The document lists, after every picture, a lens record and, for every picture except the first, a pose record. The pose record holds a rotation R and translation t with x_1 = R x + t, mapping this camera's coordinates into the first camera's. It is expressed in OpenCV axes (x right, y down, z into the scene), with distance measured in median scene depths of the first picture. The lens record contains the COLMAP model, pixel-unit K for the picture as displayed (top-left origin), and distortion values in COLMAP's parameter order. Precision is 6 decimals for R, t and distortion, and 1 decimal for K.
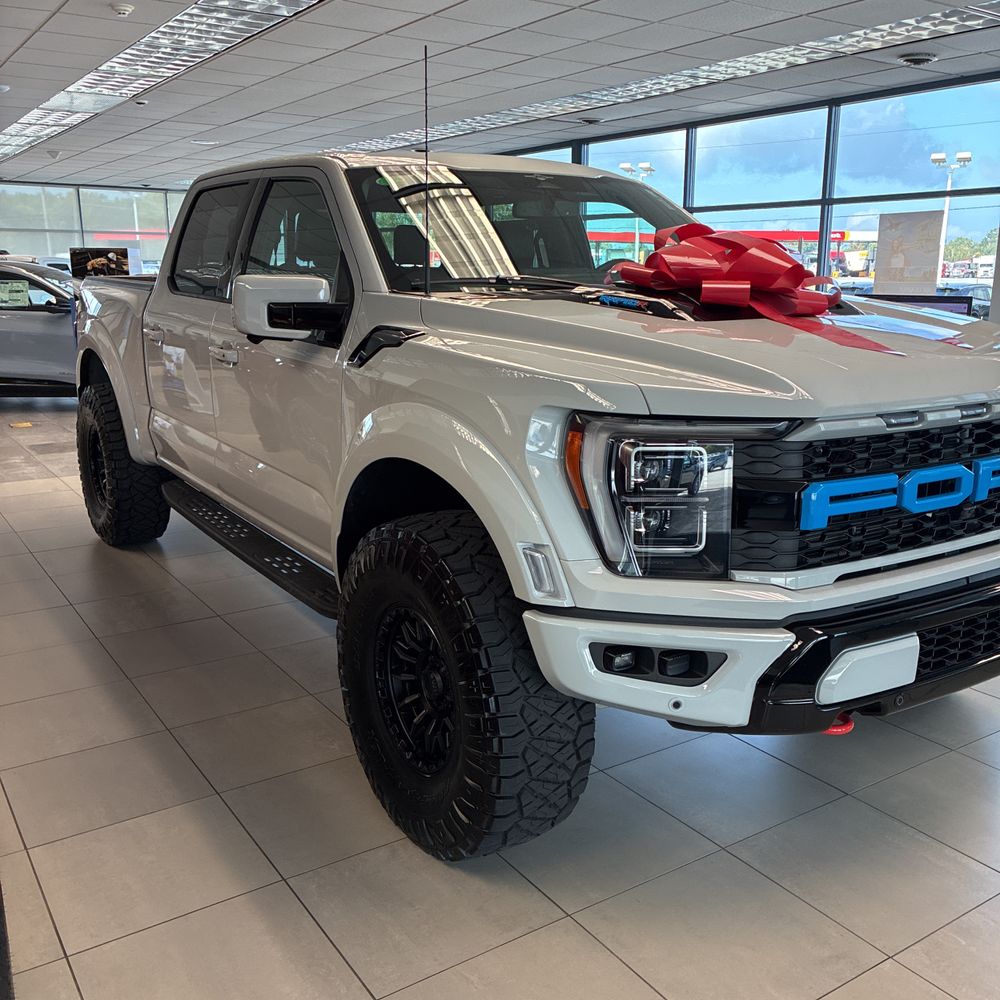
lens RADIAL K [[1075.7, 0, 565.9], [0, 1075.7, 482.4], [0, 0, 1]] dist [0.045797, 0.009039]
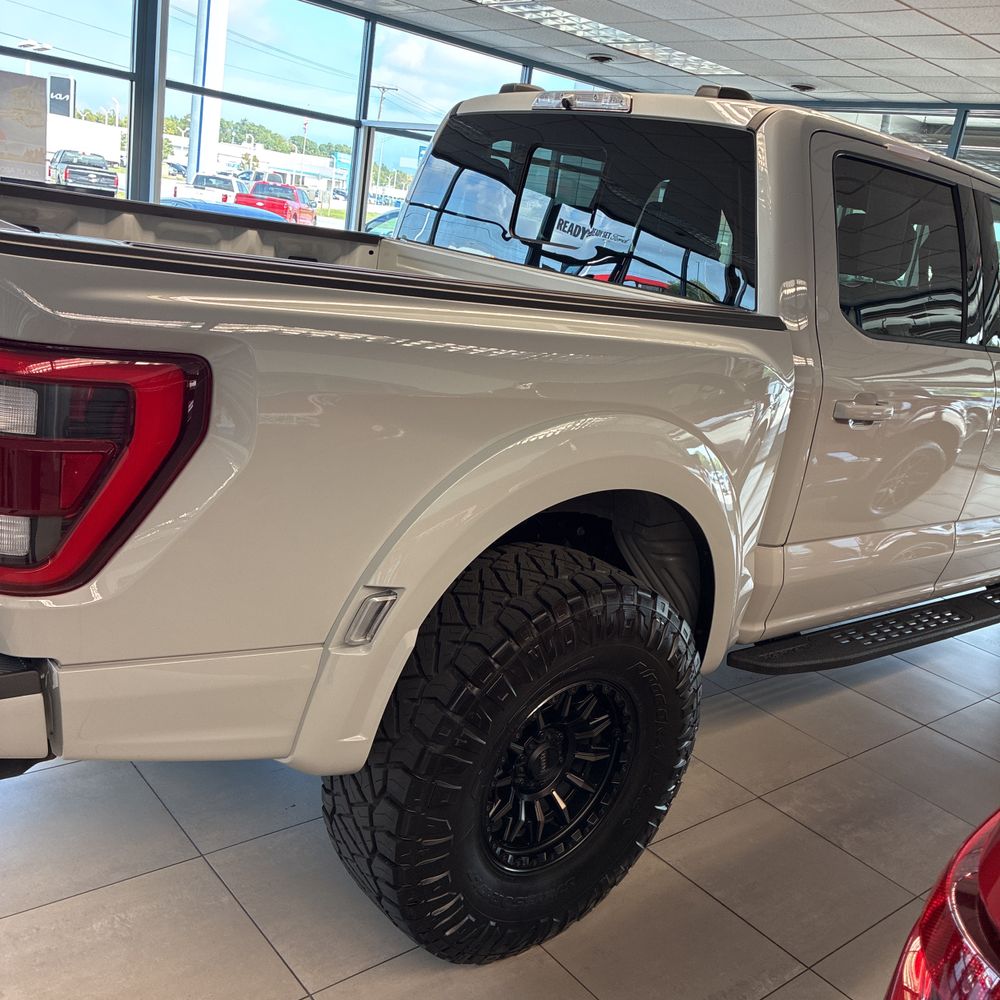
lens RADIAL K [[1010.5, 0, 528.3], [0, 1010.5, 496.0], [0, 0, 1]] dist [0.043135, -0.051504]
pose [[-0.110084, -0.277434, 0.954417, -1.624043], [0.047059, 0.957721, 0.283823, -0.458667], [-0.992808, 0.076158, -0.092374, 2.244688]]
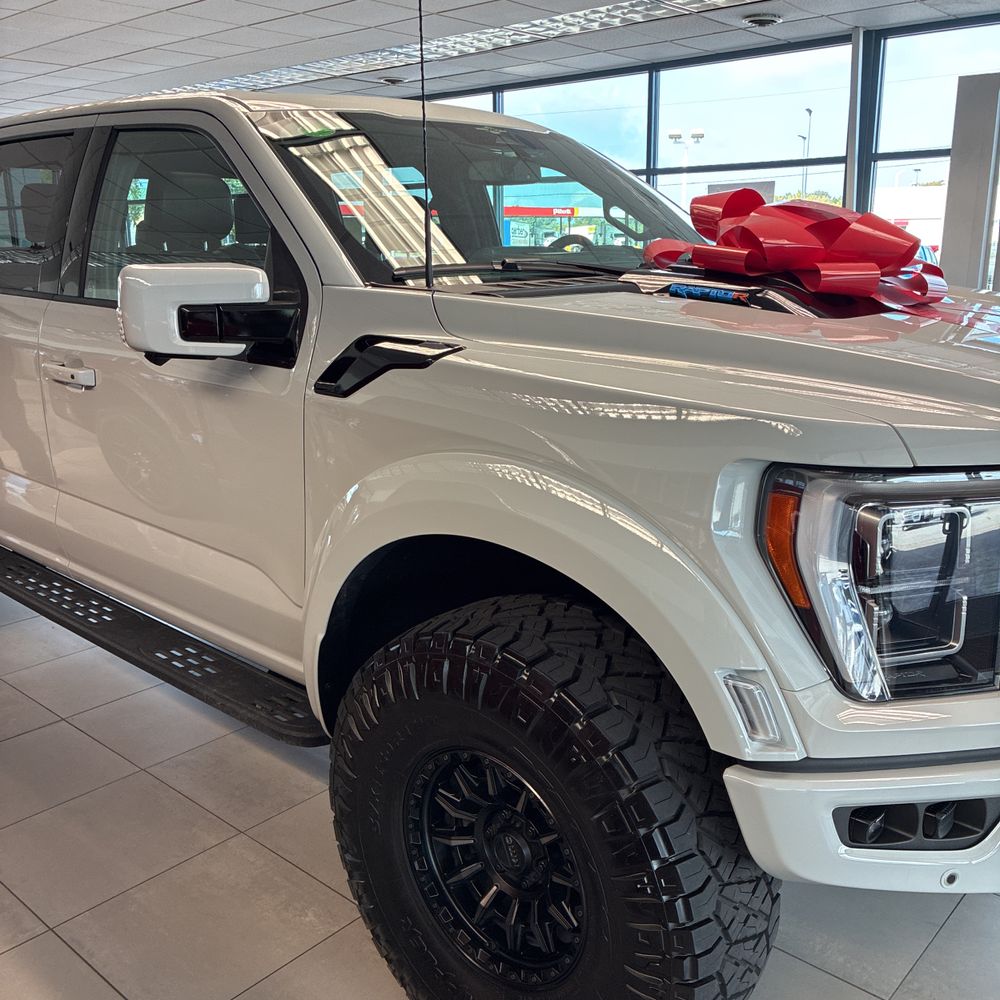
lens RADIAL K [[1010.5, 0, 528.3], [0, 1010.5, 496.0], [0, 0, 1]] dist [0.043135, -0.051504]
pose [[0.969509, -0.071772, 0.234309, -0.221632], [0.060607, 0.996672, 0.054517, -0.068382], [-0.237442, -0.038654, 0.970632, 0.326797]]
